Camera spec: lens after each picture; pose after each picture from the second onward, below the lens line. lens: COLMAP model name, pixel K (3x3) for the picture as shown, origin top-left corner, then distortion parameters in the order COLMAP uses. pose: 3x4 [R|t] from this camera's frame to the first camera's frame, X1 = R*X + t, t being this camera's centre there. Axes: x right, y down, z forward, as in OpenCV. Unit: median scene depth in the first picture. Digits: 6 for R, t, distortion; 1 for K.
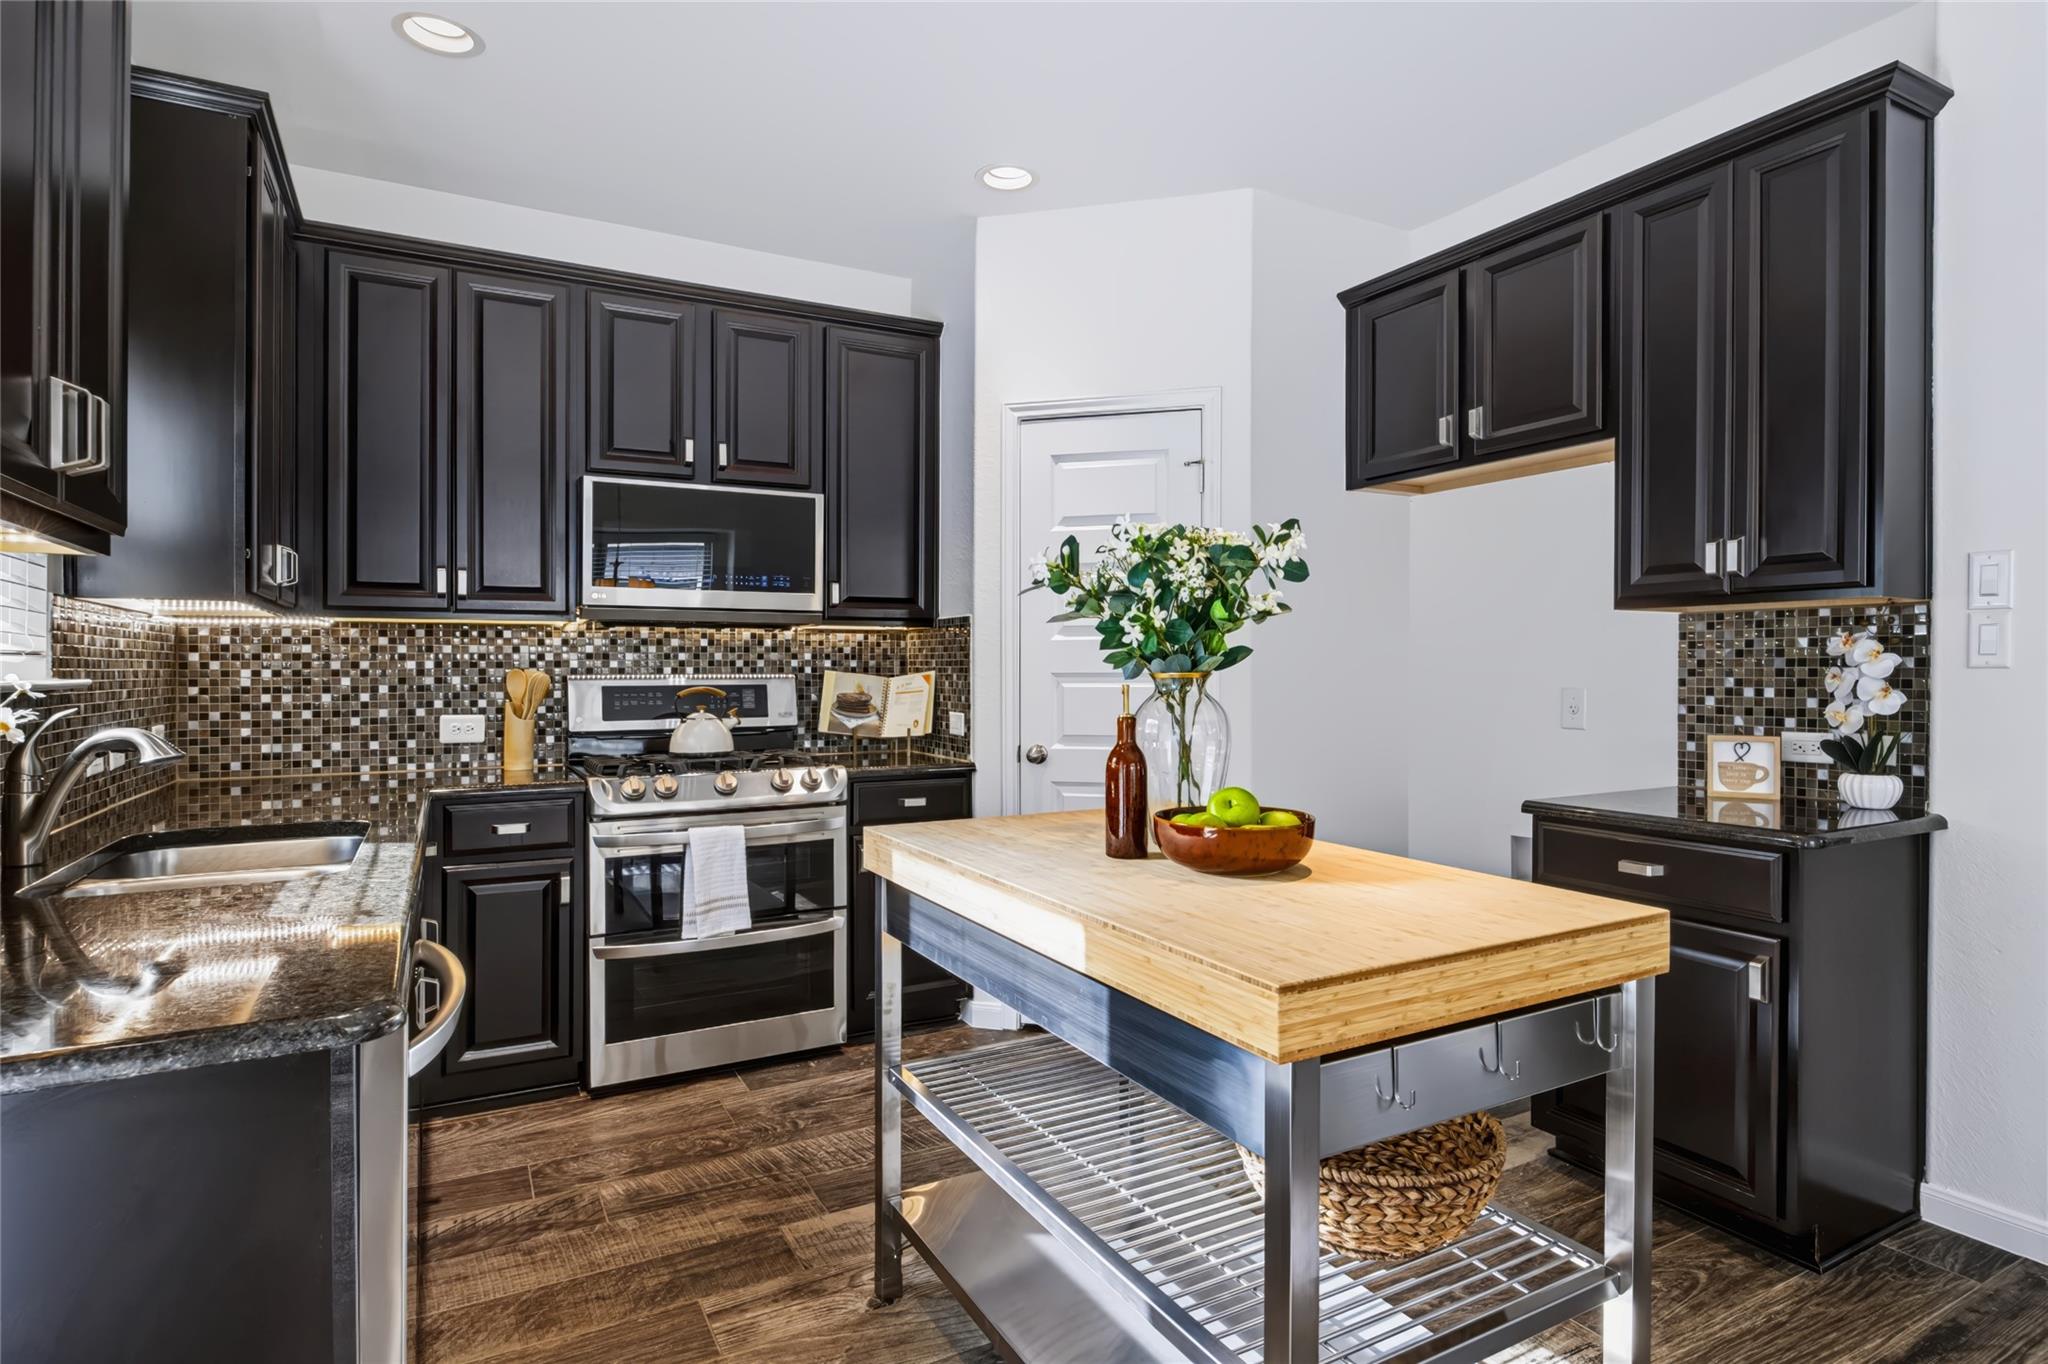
lens RADIAL K [[1068.5, 0, 1026.3], [0, 1068.5, 679.5], [0, 0, 1]] dist [0.001874, 0.000209]
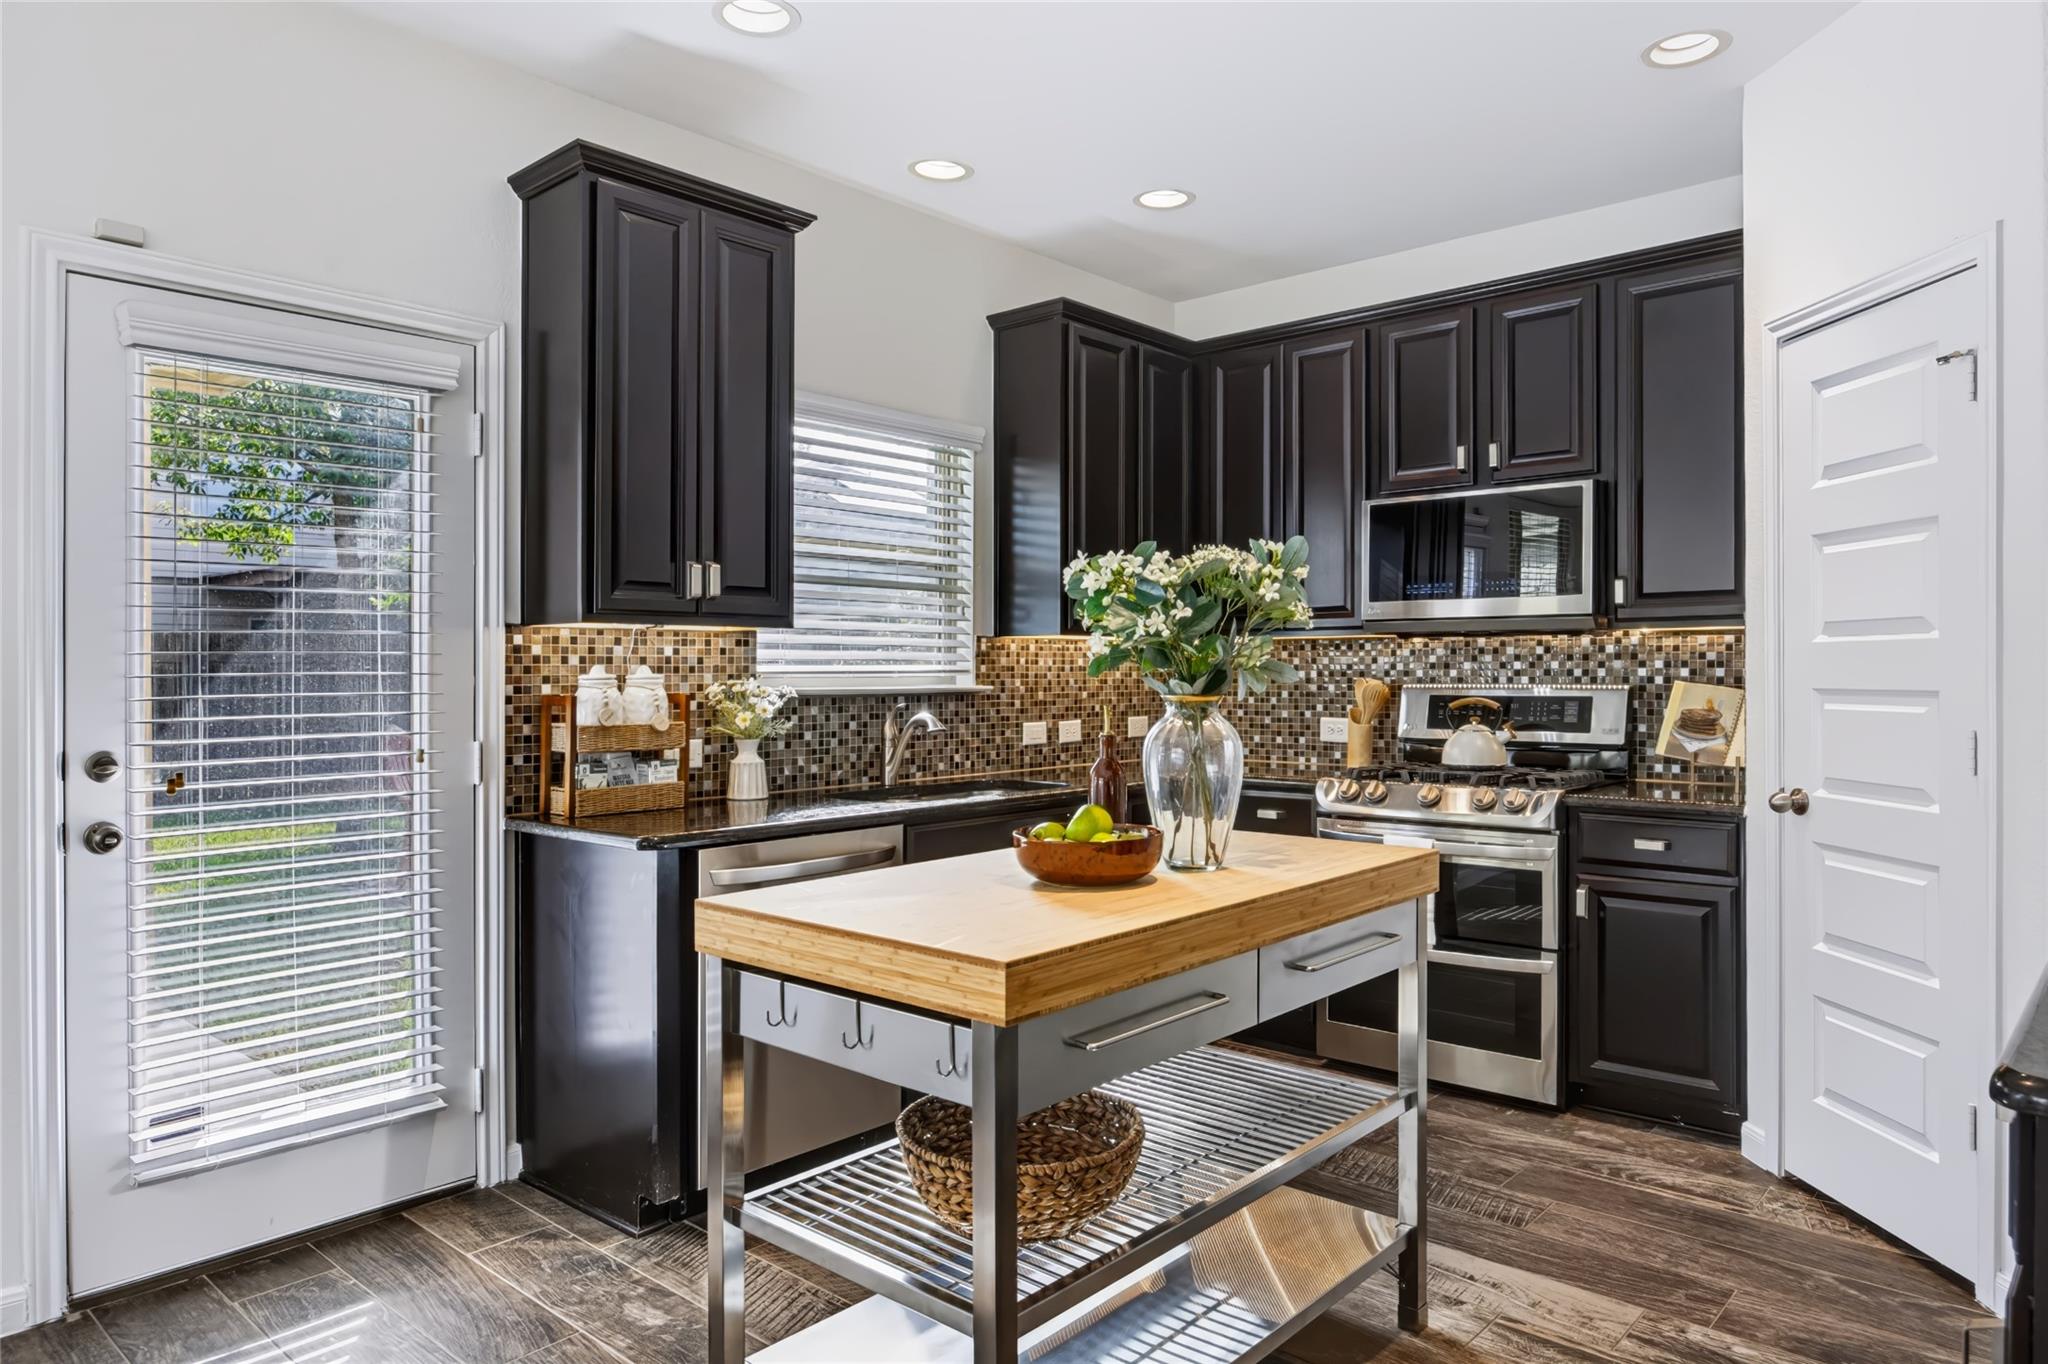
lens RADIAL K [[1277.6, 0, 1125.6], [0, 1277.6, 675.8], [0, 0, 1]] dist [-0.001848, -0.007089]
pose [[0.381710, 0.004799, -0.924270, 0.630496], [-0.007299, 0.999971, 0.002178, -0.012876], [0.924253, 0.005915, 0.381734, 0.254620]]
